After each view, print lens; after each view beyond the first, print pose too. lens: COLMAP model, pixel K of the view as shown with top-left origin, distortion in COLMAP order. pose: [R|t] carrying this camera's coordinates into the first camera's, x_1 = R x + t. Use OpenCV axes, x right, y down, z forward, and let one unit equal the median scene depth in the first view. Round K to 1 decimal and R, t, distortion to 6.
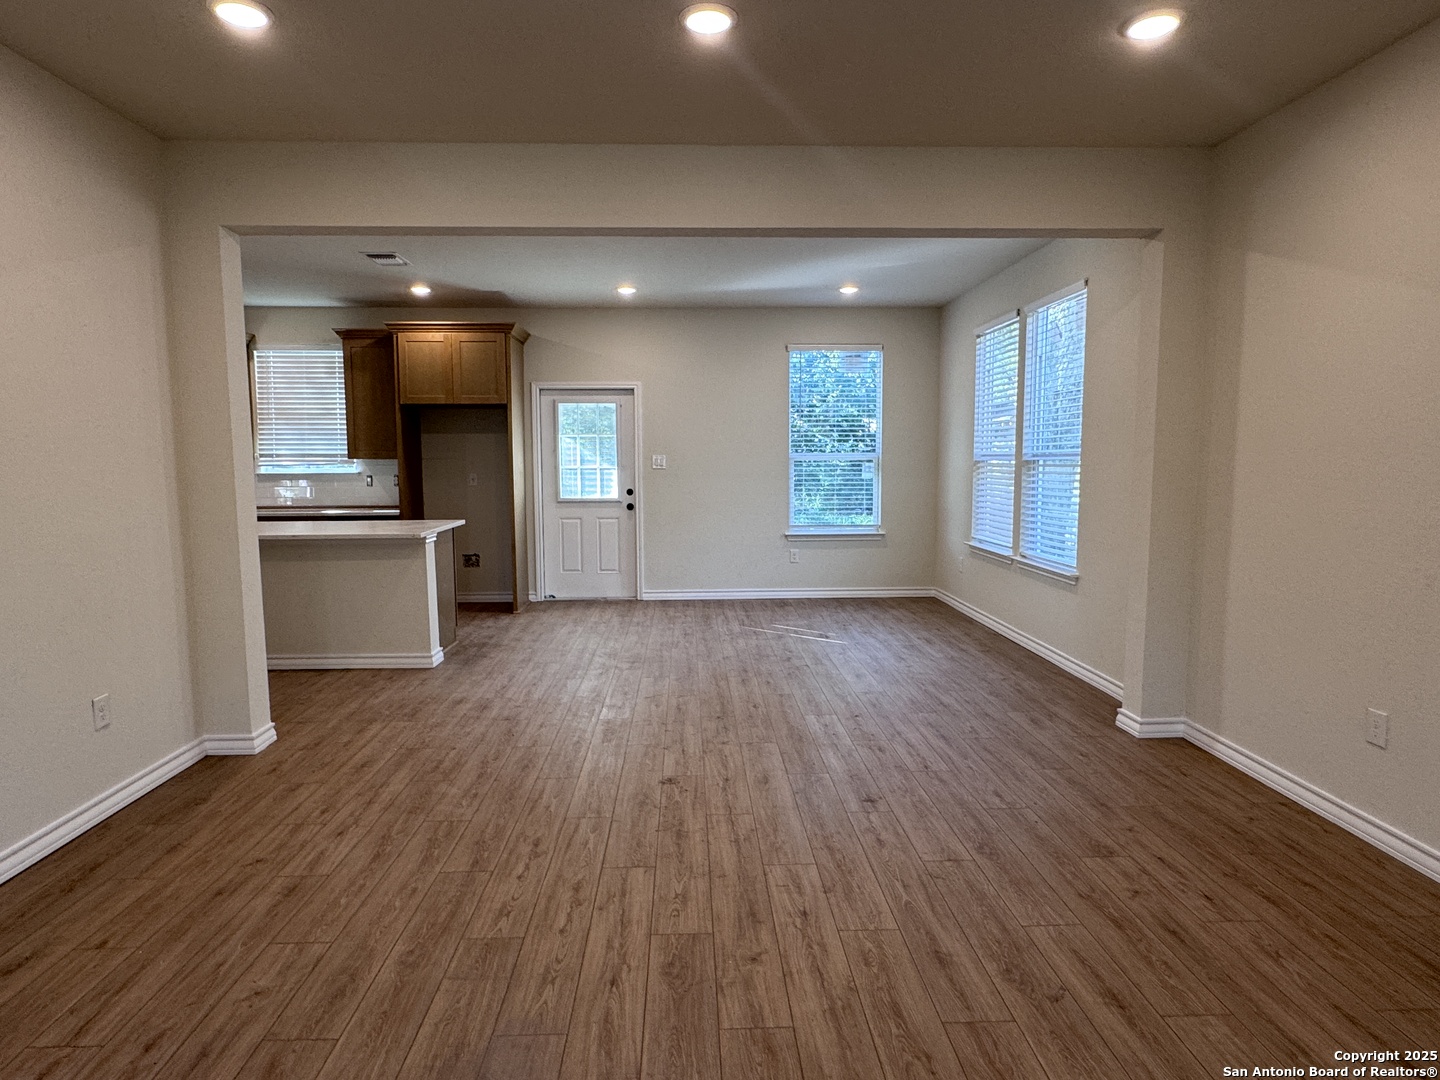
lens RADIAL K [[839.1, 0, 711.0], [0, 839.1, 534.7], [0, 0, 1]] dist [-0.004704, 0.002483]
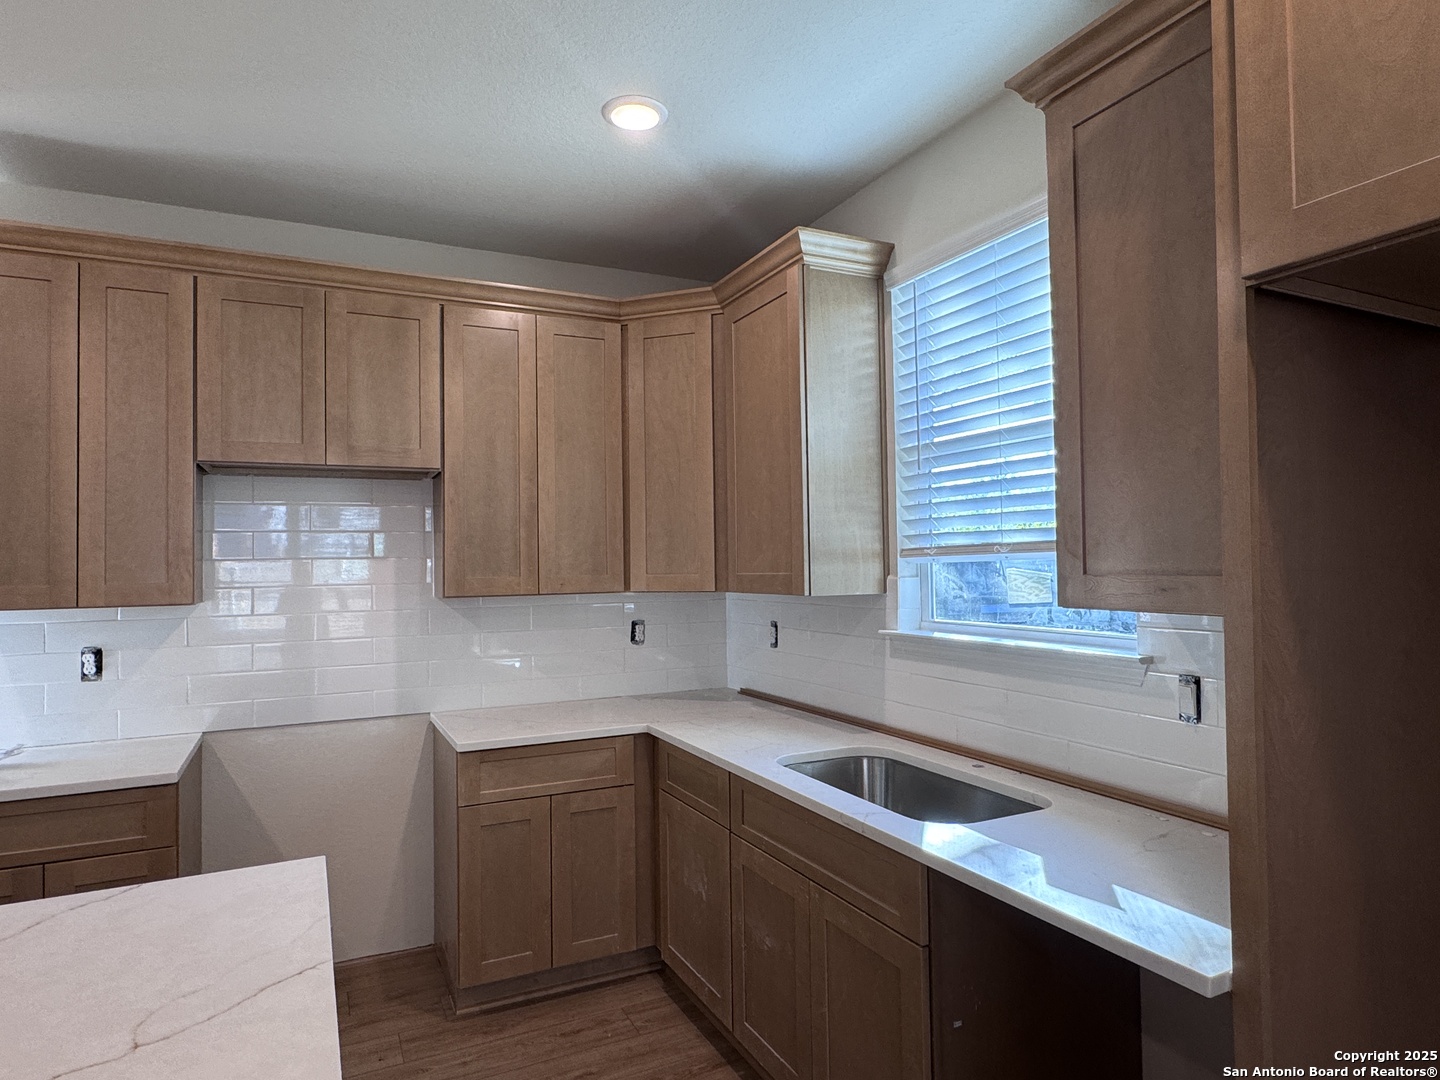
lens RADIAL K [[839.1, 0, 710.9], [0, 839.1, 540.1], [0, 0, 1]] dist [-0.004704, 0.002483]
pose [[0.403908, -0.025442, -0.914446, -0.246295], [-0.076484, 0.995174, -0.061471, -0.082881], [0.911597, 0.094769, 0.400013, 0.778934]]
